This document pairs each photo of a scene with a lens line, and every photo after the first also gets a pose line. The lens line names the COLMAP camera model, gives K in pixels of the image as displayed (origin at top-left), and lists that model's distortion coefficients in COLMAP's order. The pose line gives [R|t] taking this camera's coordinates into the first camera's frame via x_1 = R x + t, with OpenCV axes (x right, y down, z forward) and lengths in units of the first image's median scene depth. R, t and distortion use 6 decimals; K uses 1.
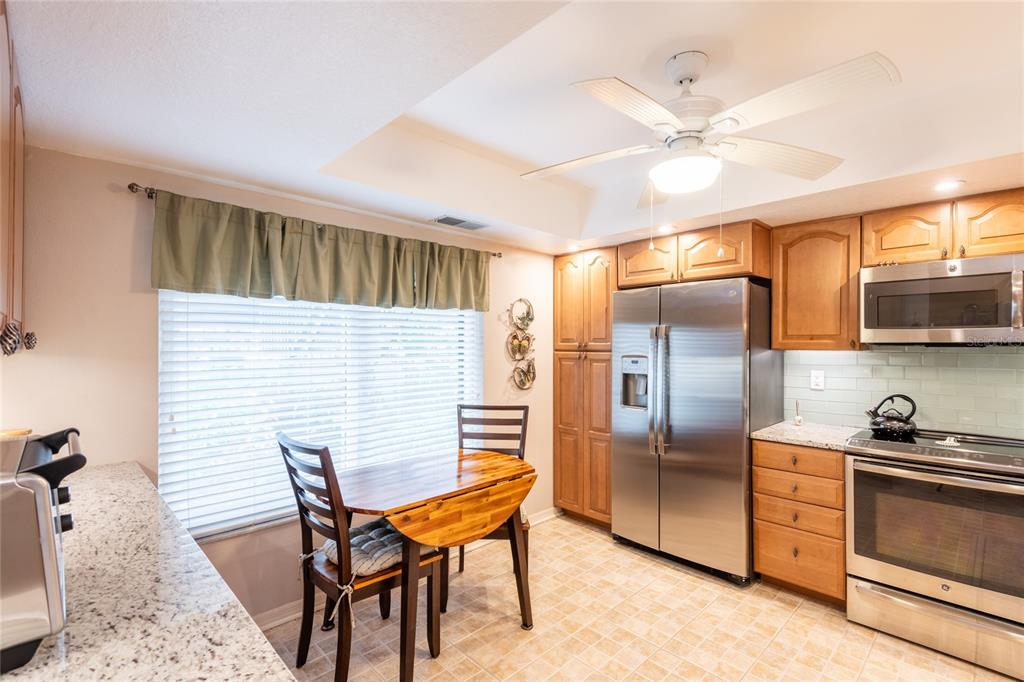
lens RADIAL K [[480.0, 0, 508.4], [0, 480.0, 341.5], [0, 0, 1]] dist [0.031340, -0.014170]
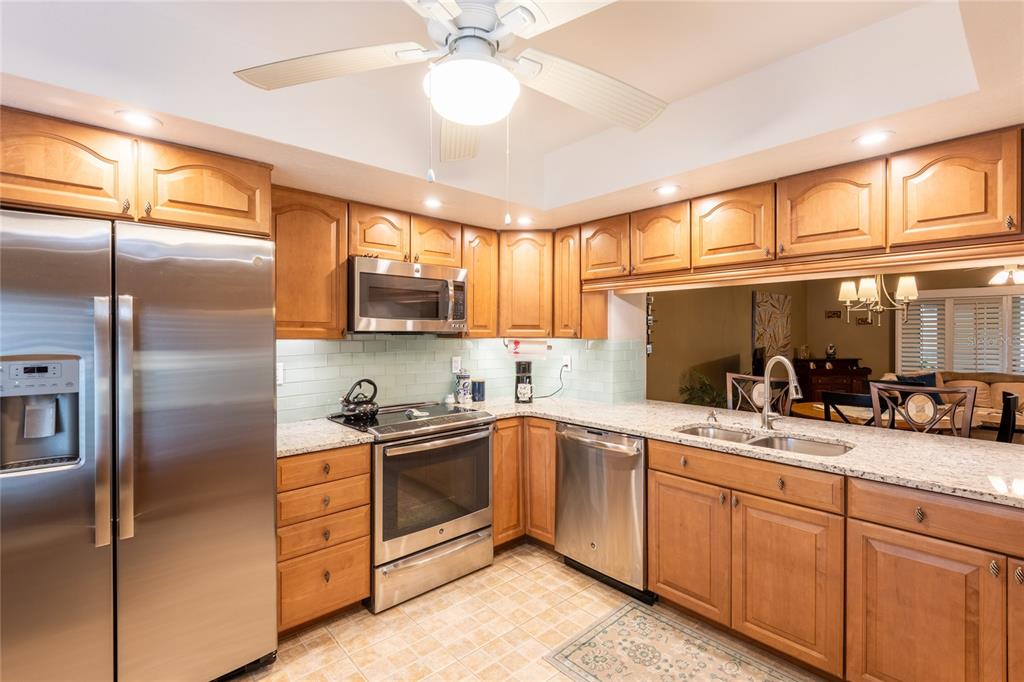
lens RADIAL K [[480.0, 0, 506.1], [0, 480.0, 333.2], [0, 0, 1]] dist [0.031340, -0.014170]
pose [[0.010543, 0.002315, 0.999942, -0.259294], [-0.004192, 0.999989, -0.002271, 0.008159], [-0.999936, -0.004167, 0.010553, 0.681457]]
